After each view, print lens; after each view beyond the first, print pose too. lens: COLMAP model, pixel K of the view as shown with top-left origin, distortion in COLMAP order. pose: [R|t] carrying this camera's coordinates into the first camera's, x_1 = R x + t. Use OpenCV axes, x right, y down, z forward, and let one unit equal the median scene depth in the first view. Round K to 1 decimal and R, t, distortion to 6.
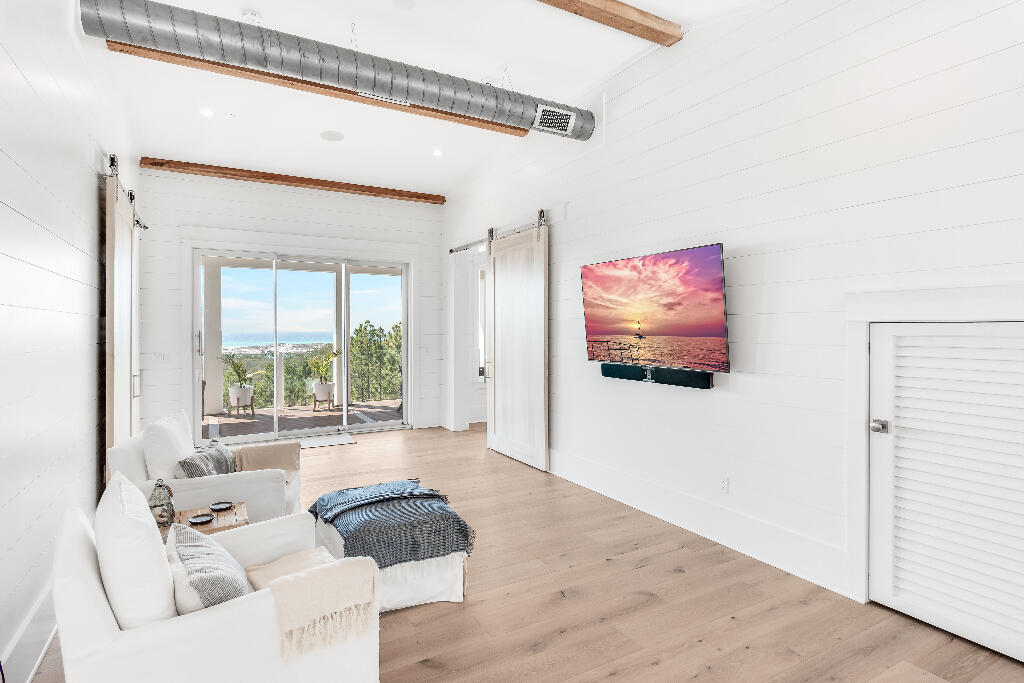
lens RADIAL K [[549.5, 0, 516.4], [0, 549.5, 336.2], [0, 0, 1]] dist [0.006692, 0.000534]
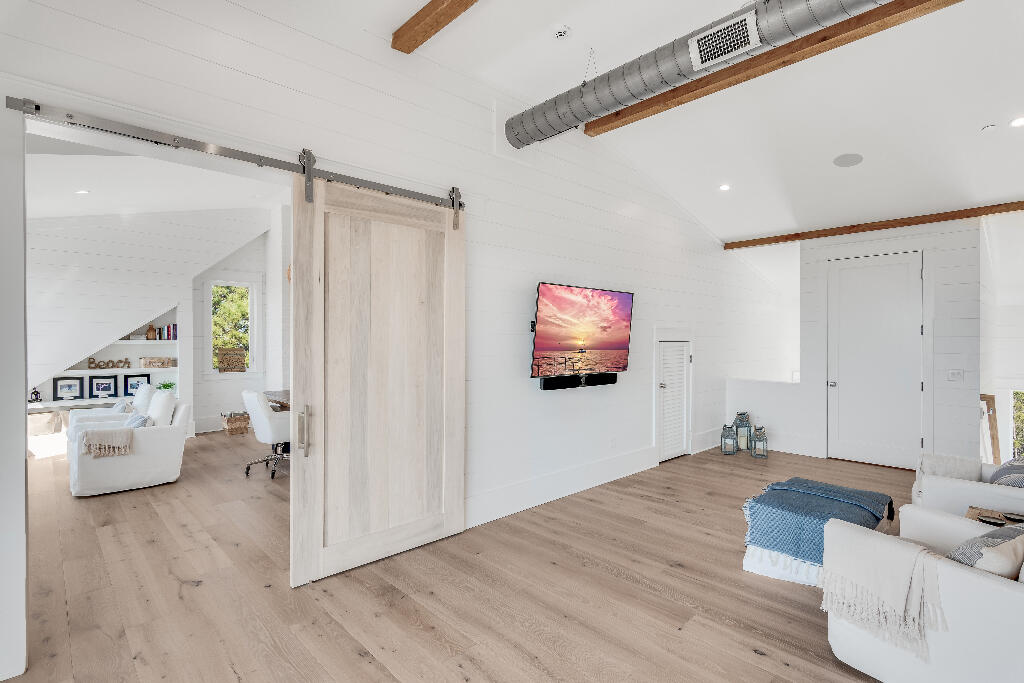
lens RADIAL K [[500.0, 0, 520.4], [0, 500.0, 339.0], [0, 0, 1]] dist [-0.000855, -0.000184]
pose [[-0.241652, 0.004275, 0.970354, -0.838904], [0.015240, 0.999884, -0.000610, -0.028343], [-0.970243, 0.014641, -0.241689, 1.402809]]
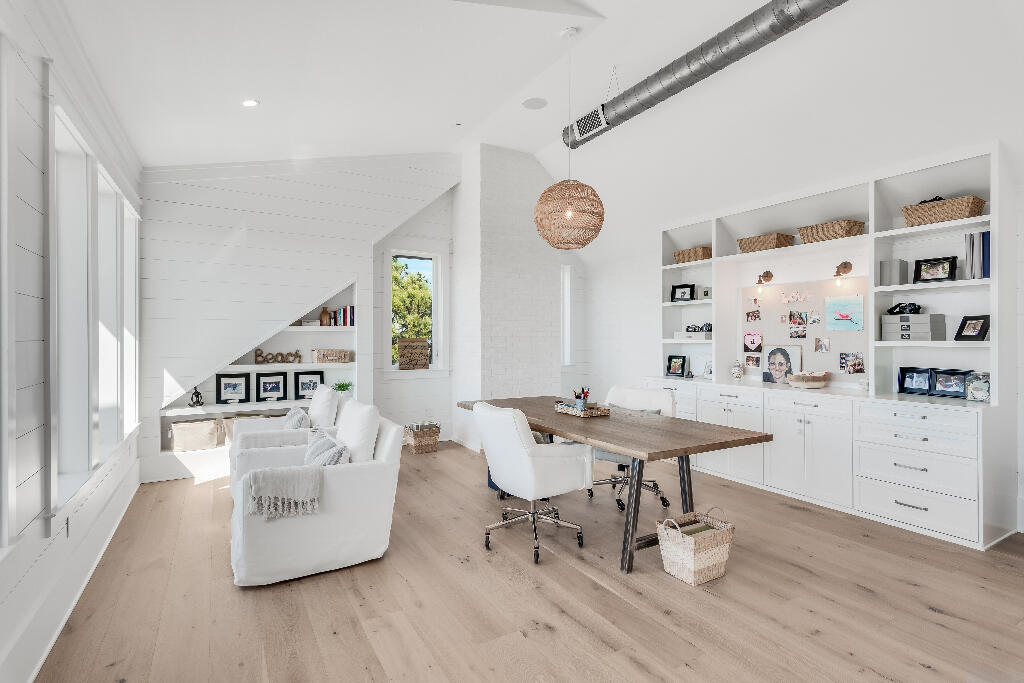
lens RADIAL K [[500.0, 0, 514.0], [0, 500.0, 333.1], [0, 0, 1]] dist [-0.000855, -0.000184]
pose [[-0.014608, 0.009055, 0.999852, -0.139232], [0.014525, 0.999855, -0.008843, -0.007302], [-0.999788, 0.014393, -0.014738, 1.767228]]
